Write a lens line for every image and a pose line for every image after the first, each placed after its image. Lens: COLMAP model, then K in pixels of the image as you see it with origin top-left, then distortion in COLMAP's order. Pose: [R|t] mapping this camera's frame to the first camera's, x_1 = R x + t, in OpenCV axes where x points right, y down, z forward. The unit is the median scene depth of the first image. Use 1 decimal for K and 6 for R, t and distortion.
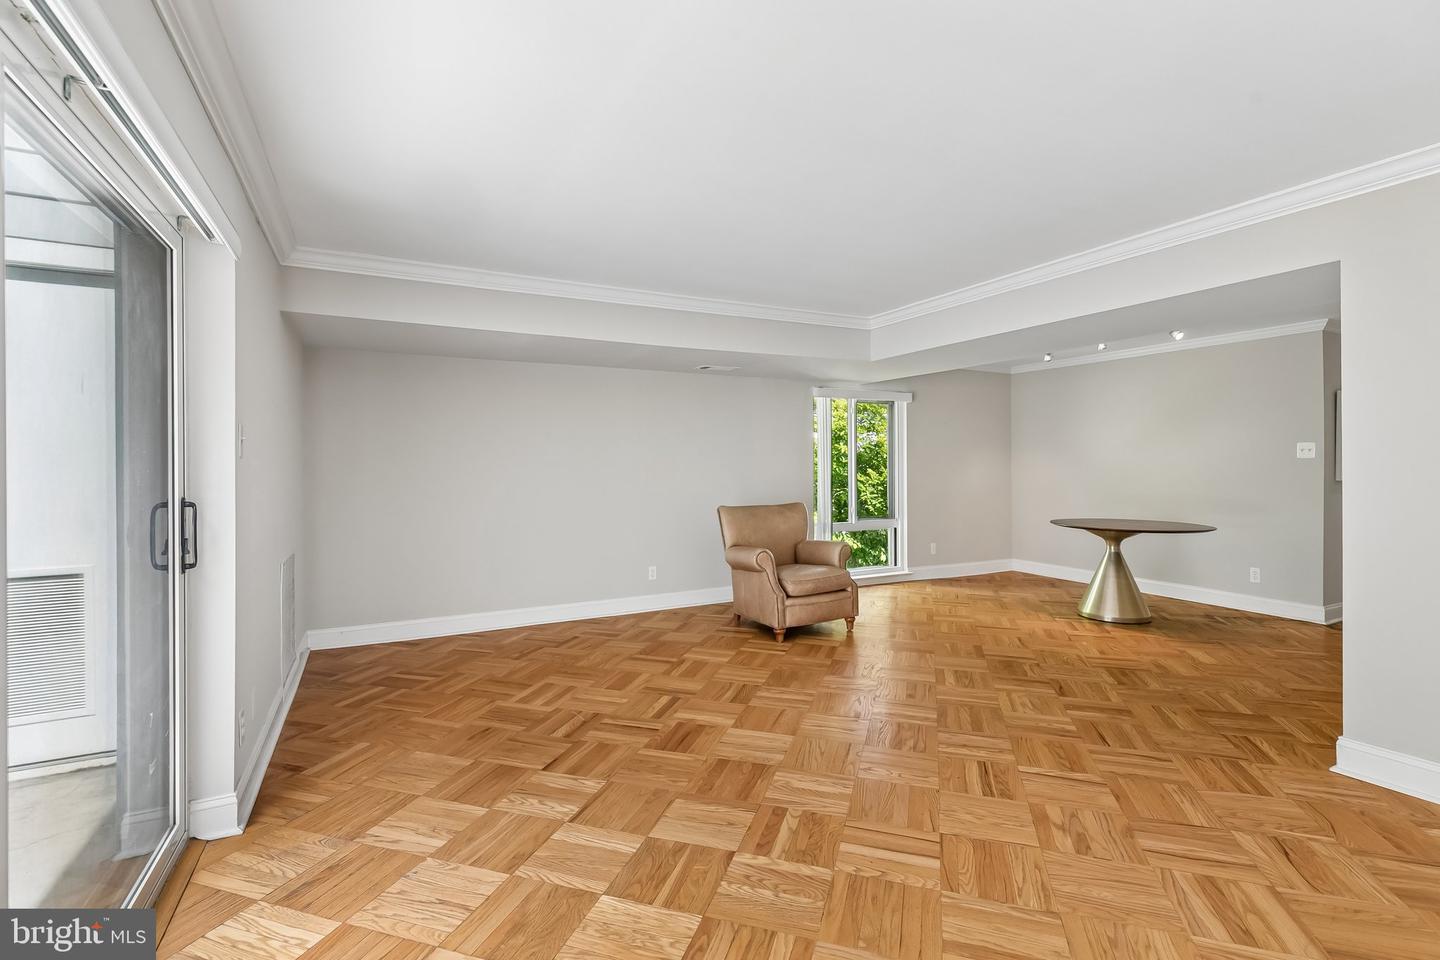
lens RADIAL K [[655.1, 0, 721.0], [0, 655.1, 471.4], [0, 0, 1]] dist [0.015422, -0.004770]
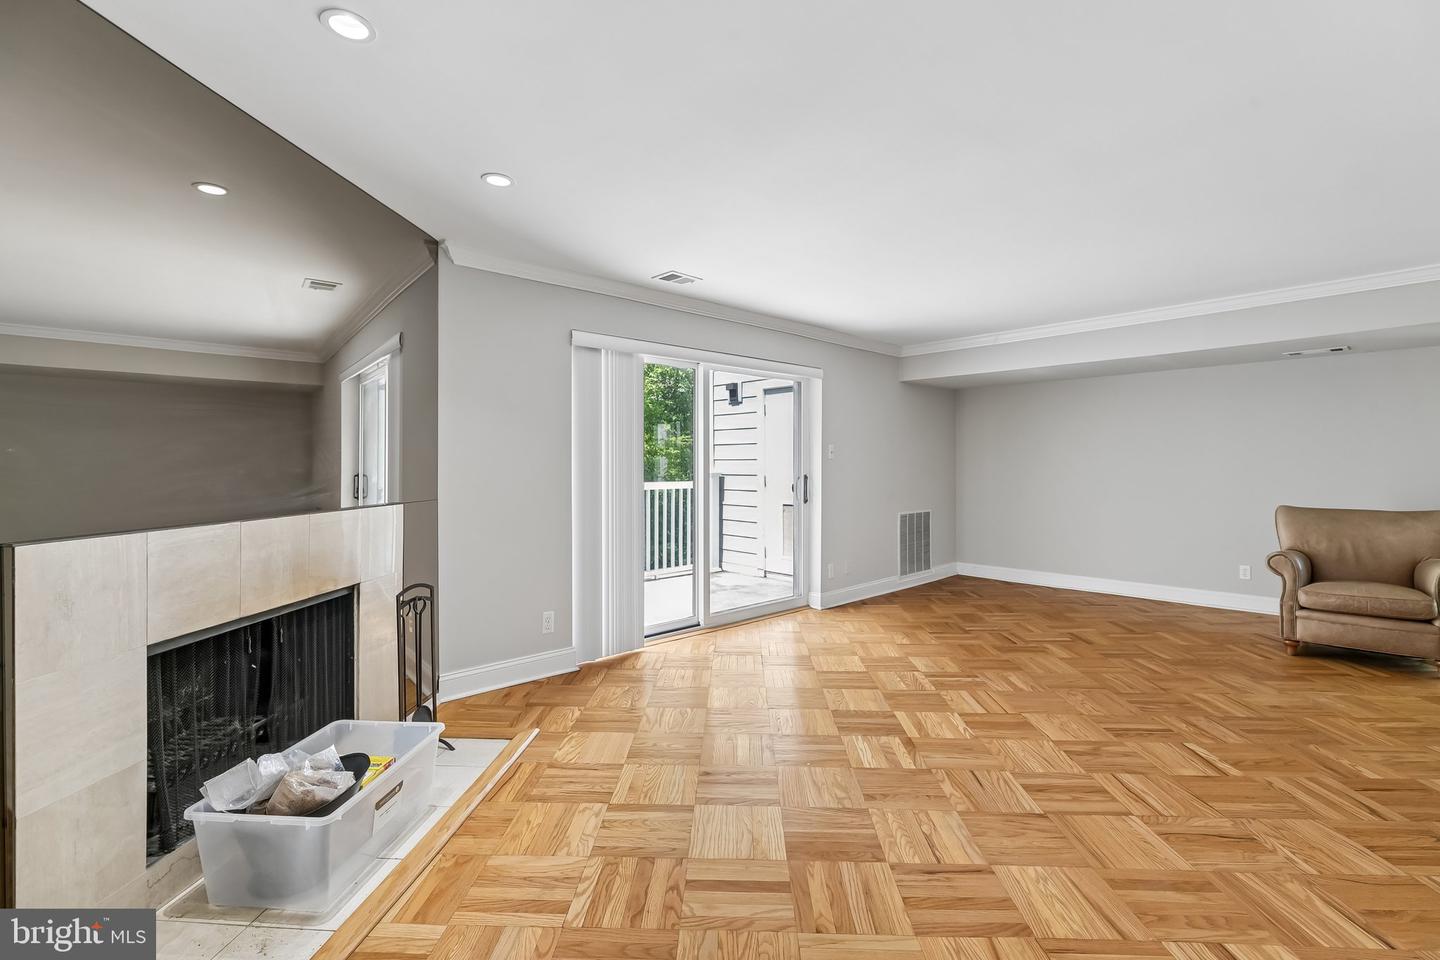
lens RADIAL K [[655.1, 0, 715.0], [0, 655.1, 474.3], [0, 0, 1]] dist [0.015422, -0.004770]
pose [[0.261958, 0.018655, -0.964899, 1.316922], [-0.006913, 0.999824, 0.017453, -0.004568], [0.965054, 0.002099, 0.262041, -0.034769]]
